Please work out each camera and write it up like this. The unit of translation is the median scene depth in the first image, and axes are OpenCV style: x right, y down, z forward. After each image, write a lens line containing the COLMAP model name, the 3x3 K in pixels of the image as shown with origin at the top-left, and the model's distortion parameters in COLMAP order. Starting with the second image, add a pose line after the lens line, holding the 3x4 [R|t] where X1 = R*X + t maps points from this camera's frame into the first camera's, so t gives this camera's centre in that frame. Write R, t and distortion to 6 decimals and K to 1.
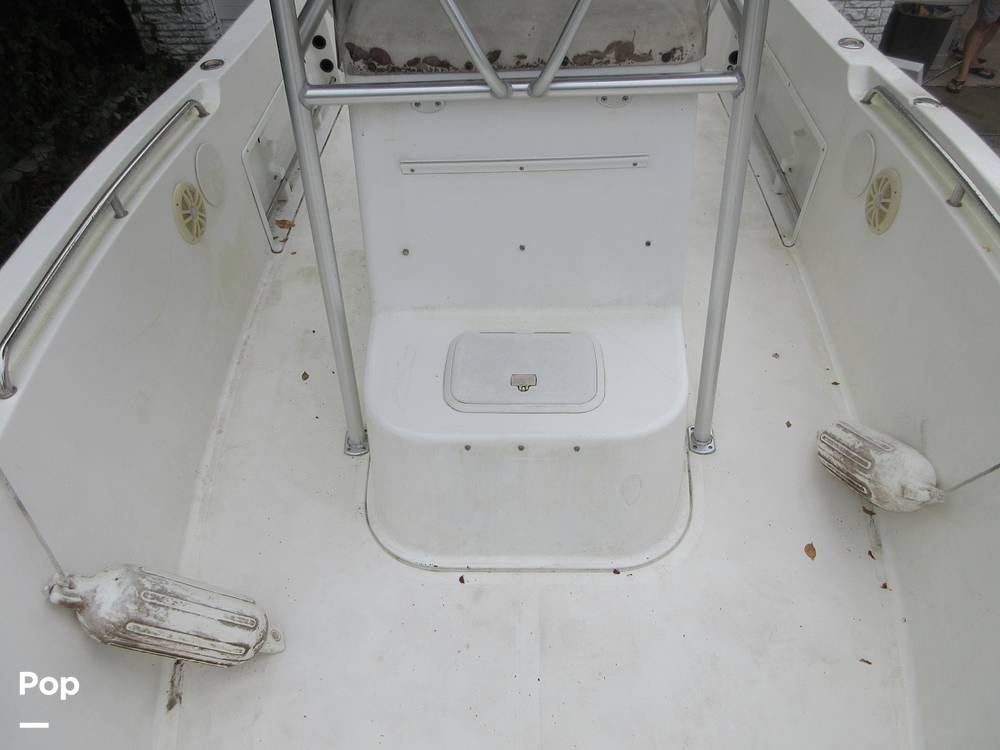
lens RADIAL K [[741.7, 0, 502.4], [0, 741.7, 374.1], [0, 0, 1]] dist [-0.001240, 0.007742]
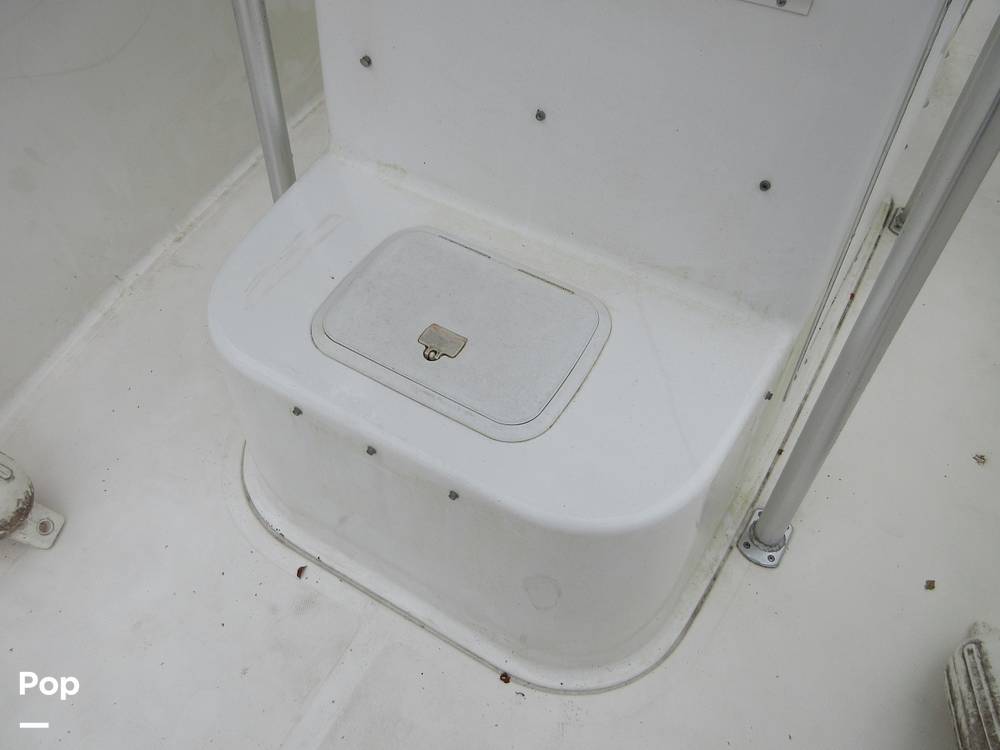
lens RADIAL K [[741.7, 0, 501.5], [0, 741.7, 370.8], [0, 0, 1]] dist [-0.001240, 0.007742]
pose [[0.878602, 0.401906, -0.257935, 0.150810], [-0.352838, 0.910290, 0.216514, -0.074197], [0.321814, -0.099220, 0.941590, 0.316966]]
